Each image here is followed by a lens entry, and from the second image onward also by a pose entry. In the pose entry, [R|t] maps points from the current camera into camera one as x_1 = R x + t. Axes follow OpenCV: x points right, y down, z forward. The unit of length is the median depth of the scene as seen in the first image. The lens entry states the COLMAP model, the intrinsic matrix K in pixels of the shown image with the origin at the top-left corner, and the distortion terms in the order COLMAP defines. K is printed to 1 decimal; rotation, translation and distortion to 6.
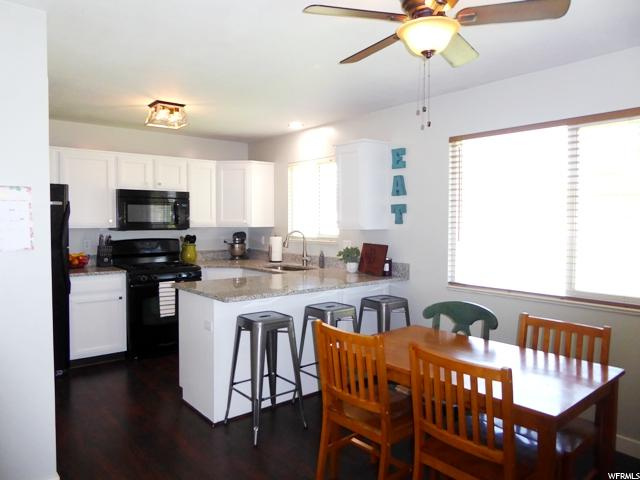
lens RADIAL K [[460.6, 0, 320.7], [0, 460.6, 239.9], [0, 0, 1]] dist [-0.057814, -0.000435]
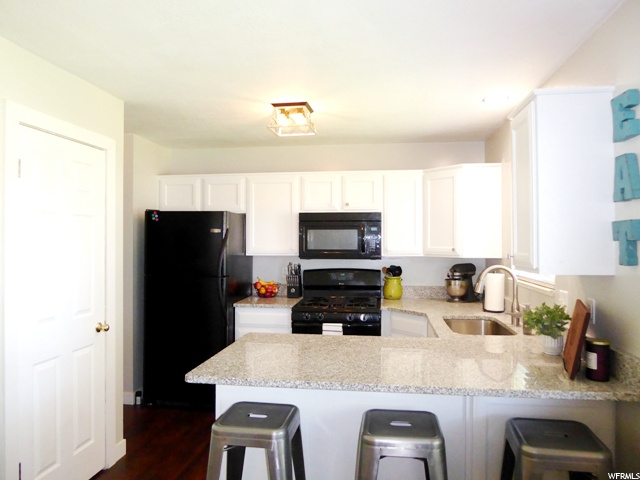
lens RADIAL K [[459.0, 0, 320.2], [0, 459.0, 238.6], [0, 0, 1]] dist [0.003323, 0.001997]
pose [[0.676333, -0.004947, -0.736580, 0.235723], [-0.029330, 0.999003, -0.033641, -0.029854], [0.736012, 0.044357, 0.675514, 0.394307]]
